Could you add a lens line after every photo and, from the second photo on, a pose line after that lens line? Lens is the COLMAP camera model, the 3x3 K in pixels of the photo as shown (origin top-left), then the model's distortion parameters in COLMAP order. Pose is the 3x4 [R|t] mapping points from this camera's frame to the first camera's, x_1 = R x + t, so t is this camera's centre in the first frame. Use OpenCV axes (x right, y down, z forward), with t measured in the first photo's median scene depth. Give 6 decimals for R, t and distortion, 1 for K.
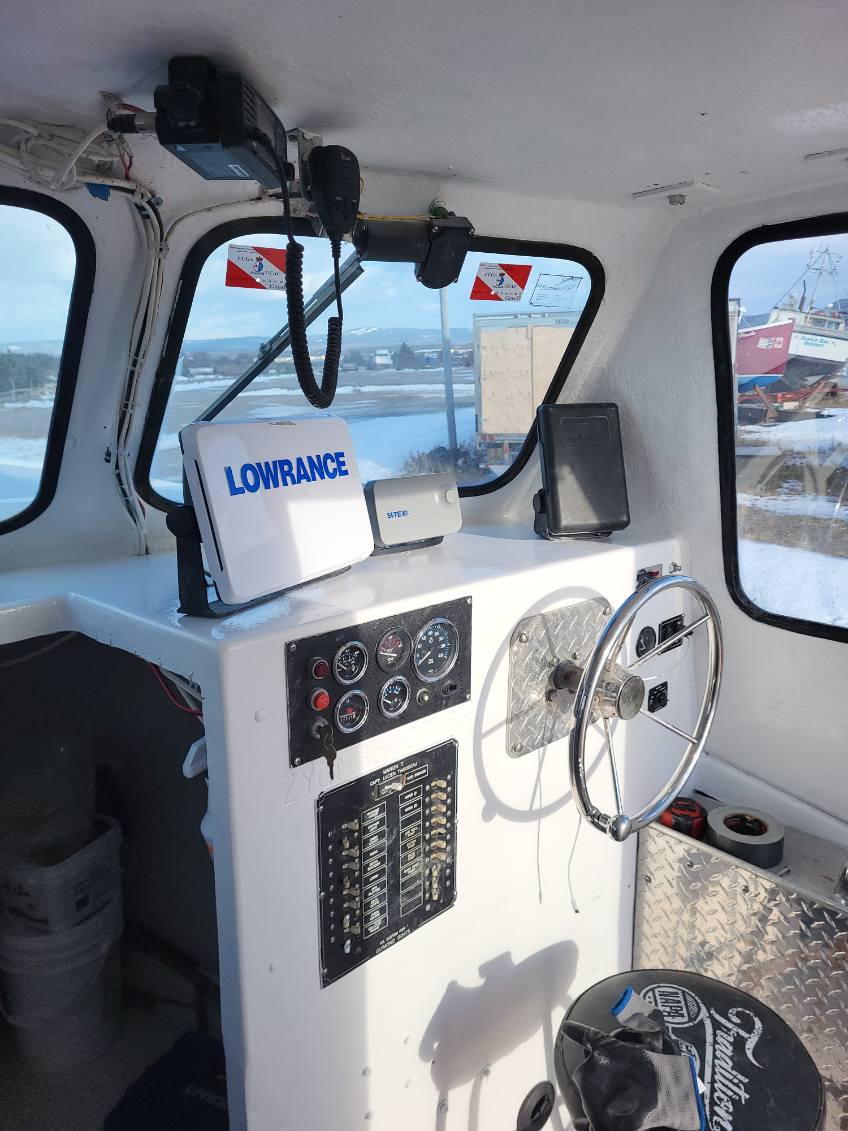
lens RADIAL K [[870.7, 0, 424.0], [0, 870.7, 565.5], [0, 0, 1]] dist [0.051528, -0.053062]
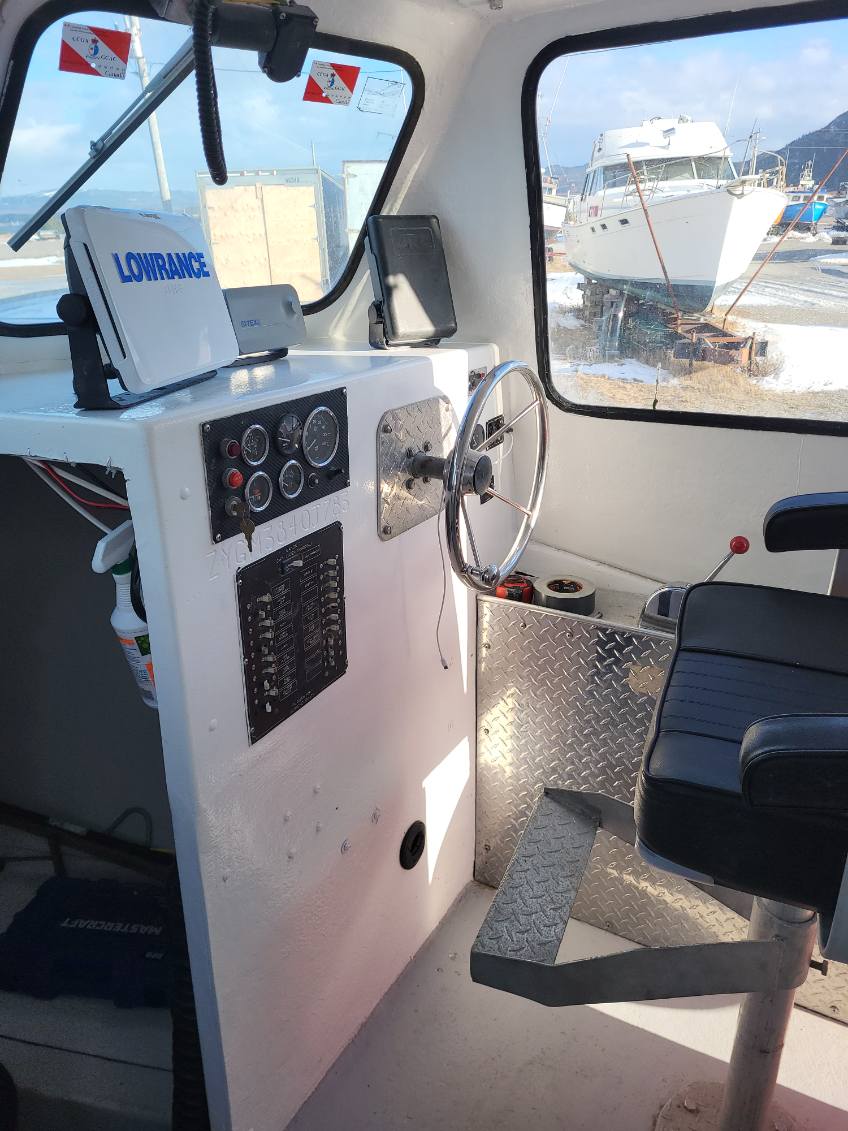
lens RADIAL K [[870.7, 0, 424.0], [0, 870.7, 565.5], [0, 0, 1]] dist [0.051528, -0.053062]
pose [[0.956238, -0.109205, 0.271447, -0.165054], [0.071108, 0.986660, 0.146445, 0.098067], [-0.283819, -0.120734, 0.951247, -0.084689]]
